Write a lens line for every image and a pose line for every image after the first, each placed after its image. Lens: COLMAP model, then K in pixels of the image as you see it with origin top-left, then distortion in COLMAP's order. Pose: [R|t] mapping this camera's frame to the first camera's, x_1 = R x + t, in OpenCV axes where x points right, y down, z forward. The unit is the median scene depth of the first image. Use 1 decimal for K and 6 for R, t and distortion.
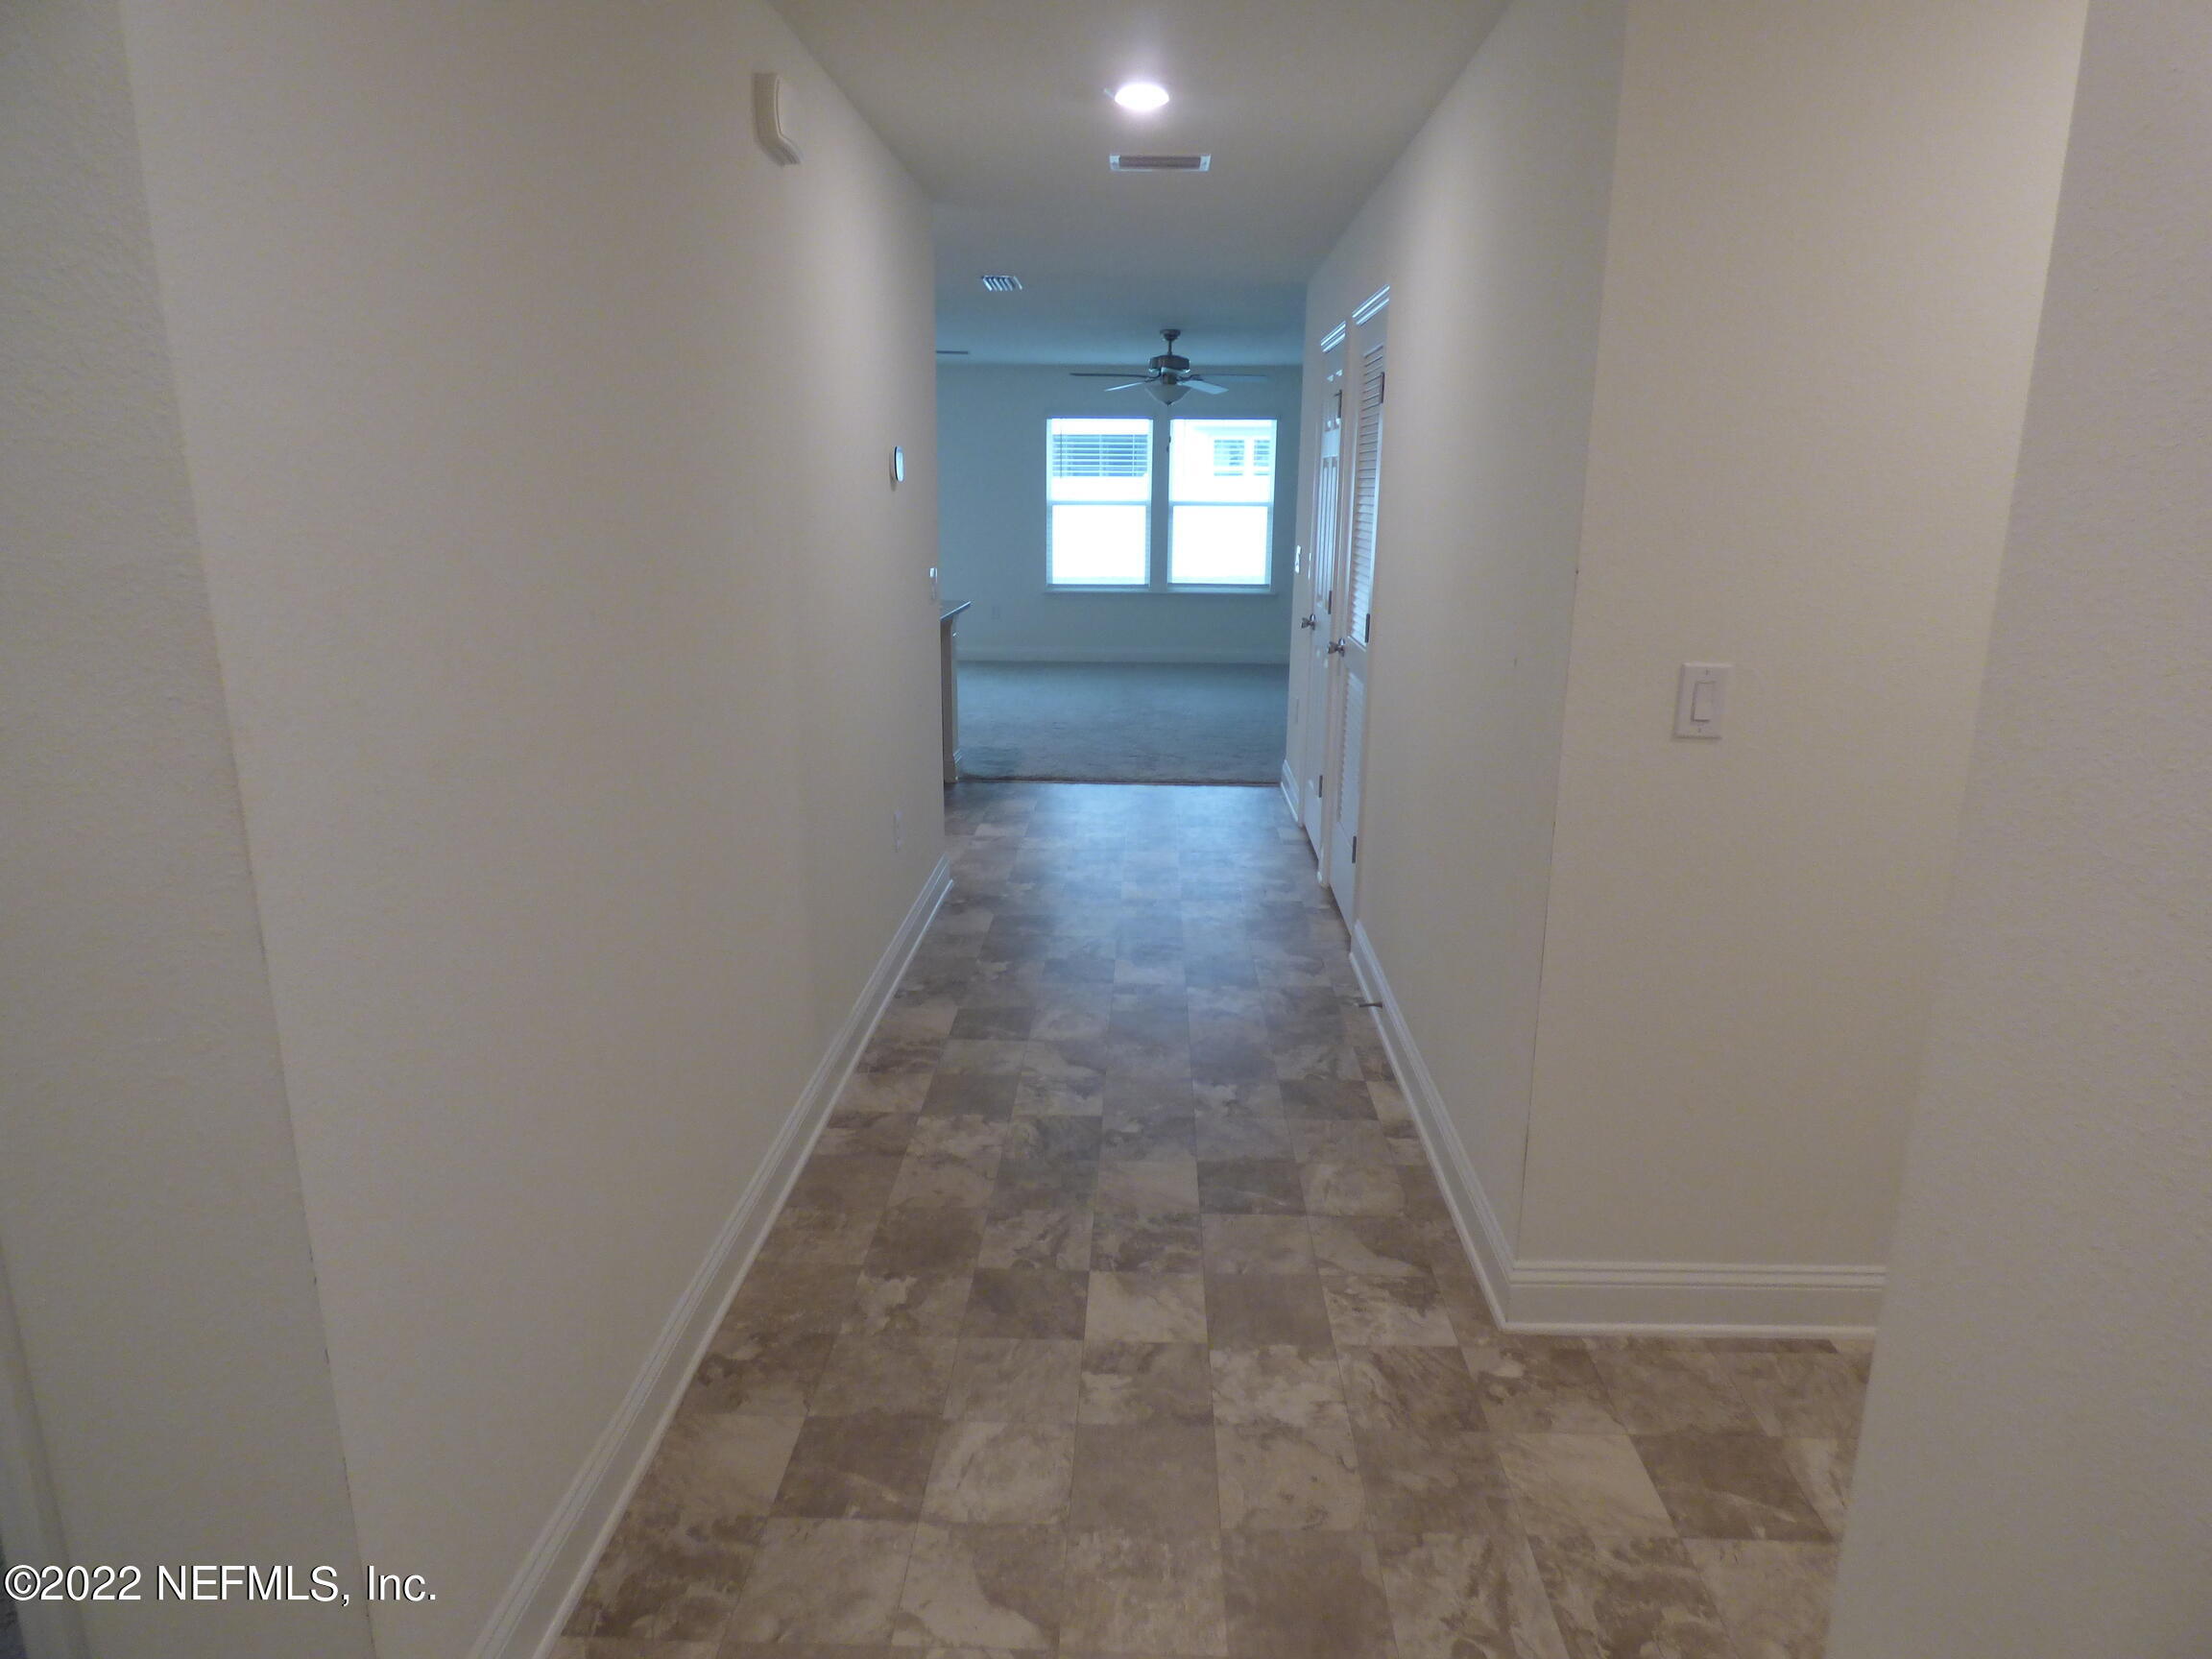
lens RADIAL K [[1382.7, 0, 1106.0], [0, 1382.7, 829.5], [0, 0, 1]] dist [-0.000005, -0.001493]
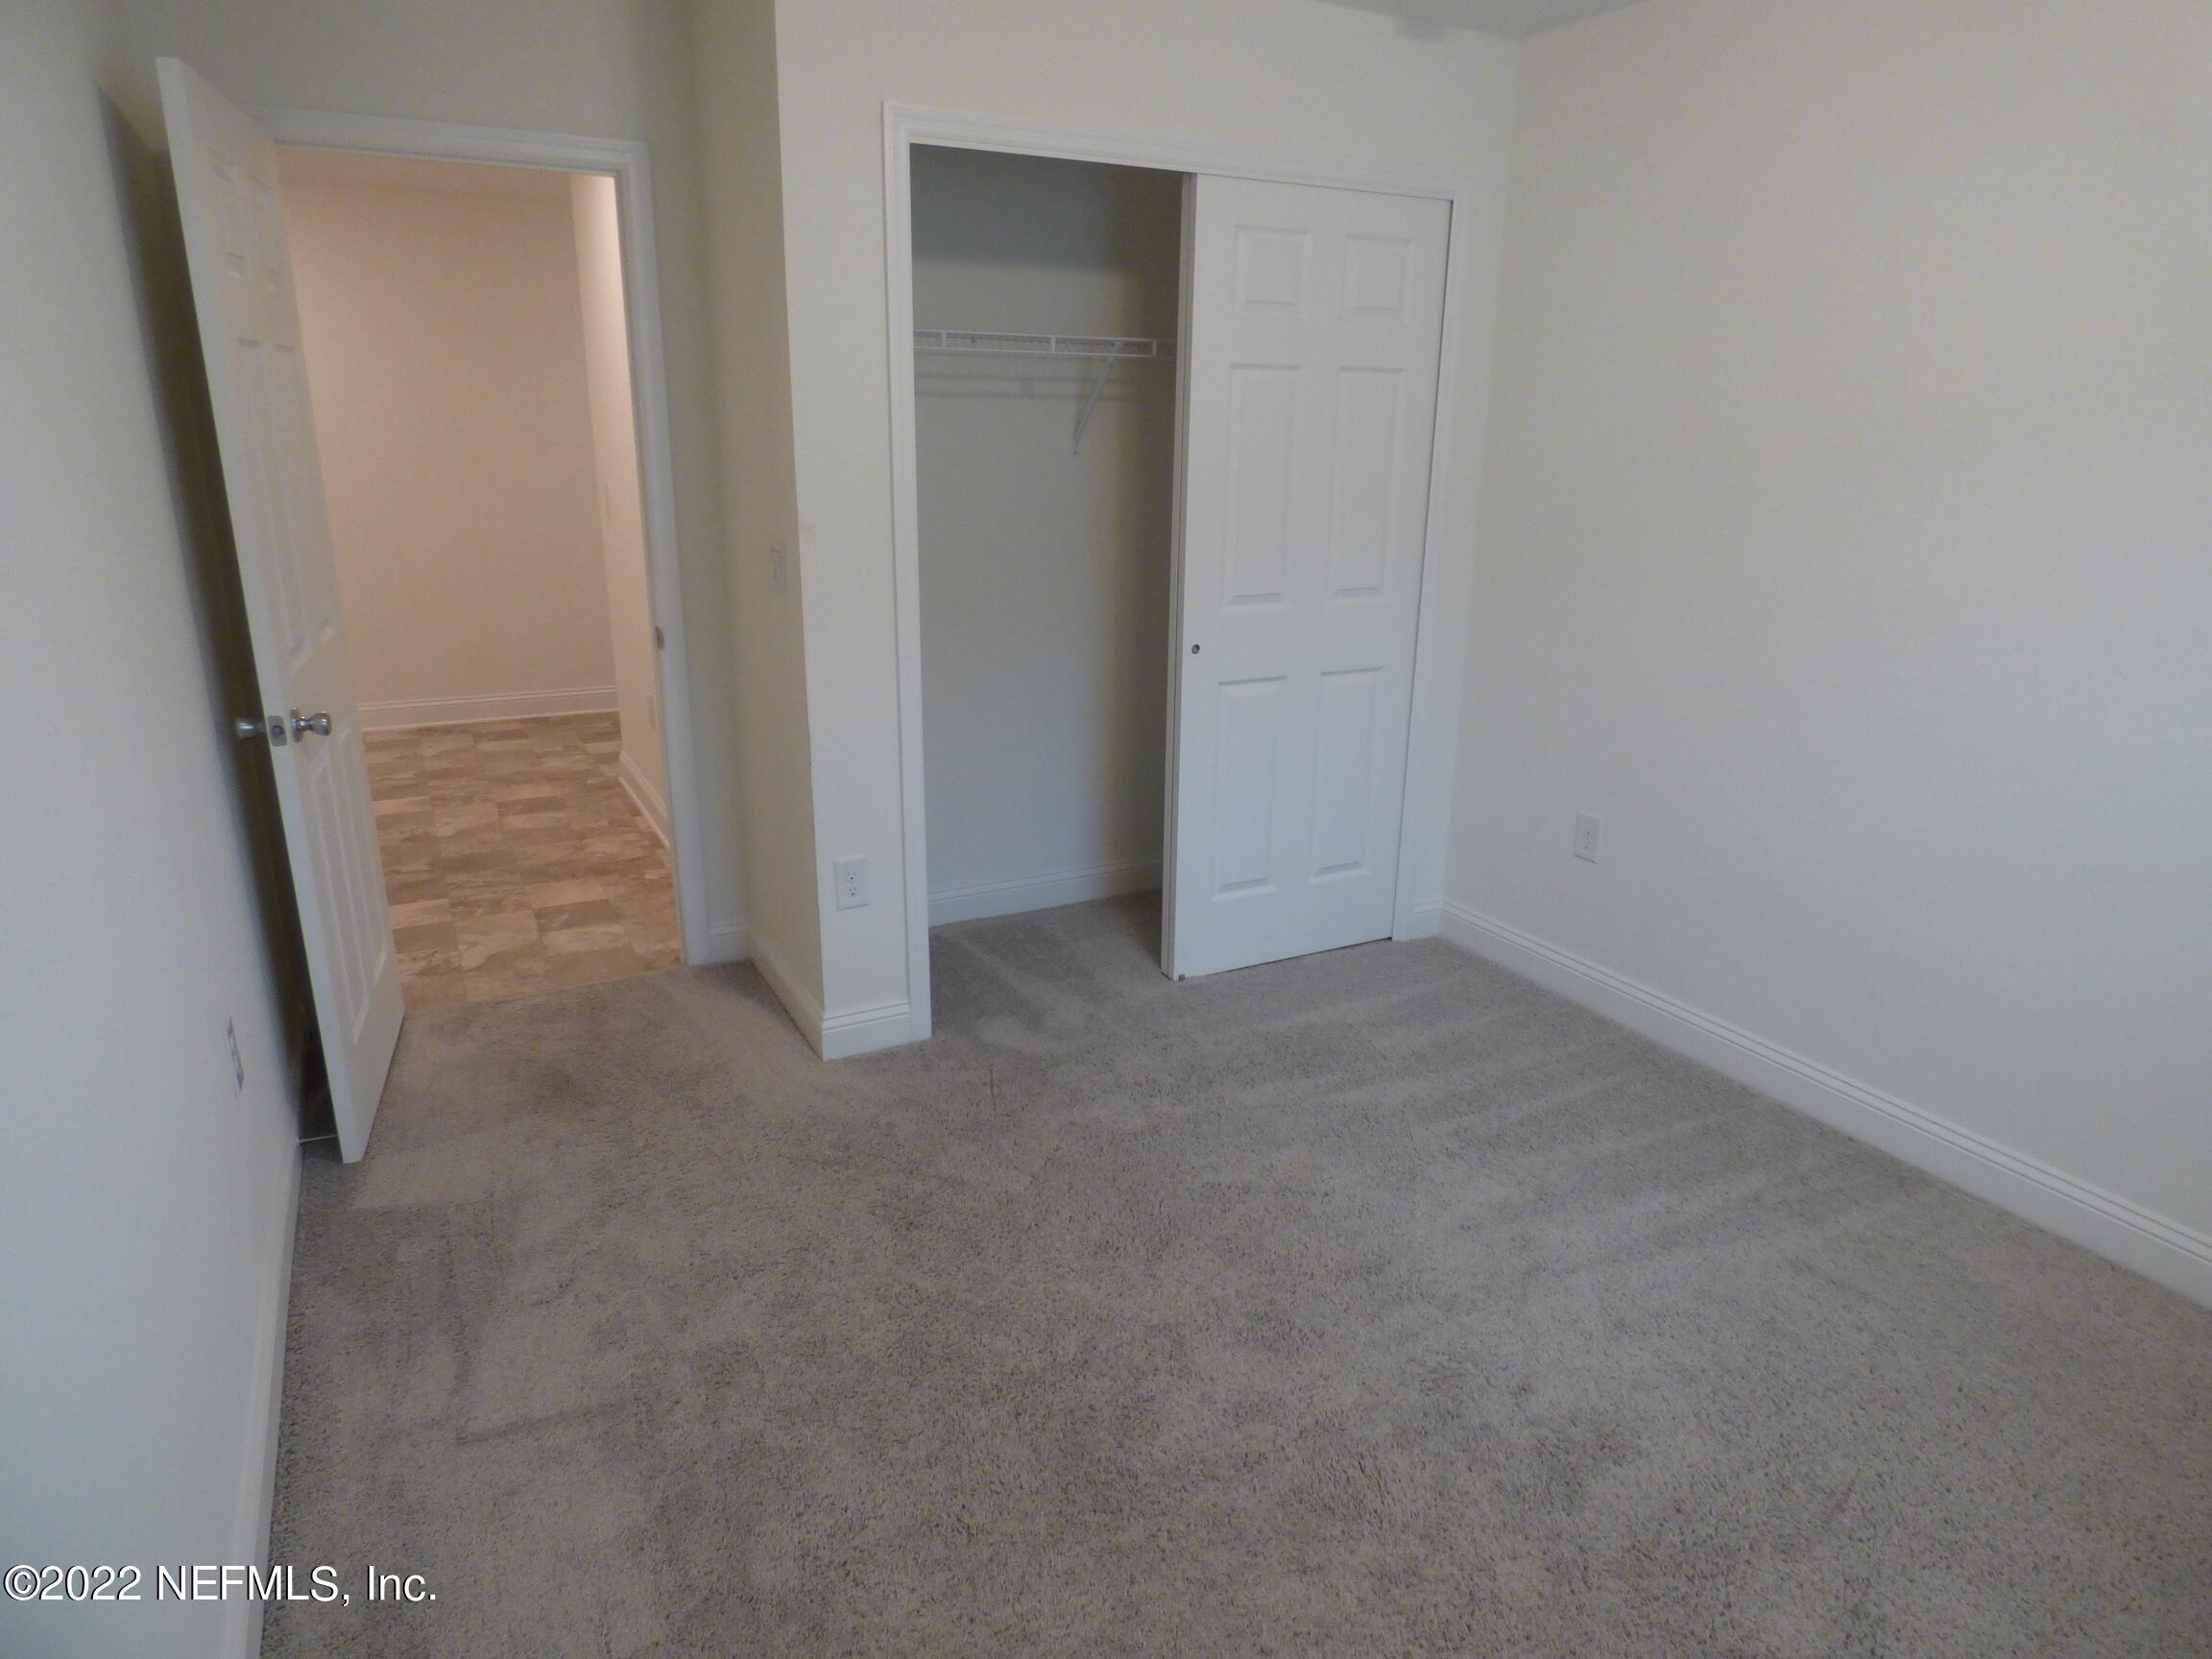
lens RADIAL K [[1382.7, 0, 1106.0], [0, 1382.7, 829.5], [0, 0, 1]] dist [-0.000005, -0.001493]
pose [[0.481448, 0.252549, -0.839301, 2.308557], [-0.216149, 0.962223, 0.165547, -0.134160], [0.849404, 0.101712, 0.517849, 0.559371]]
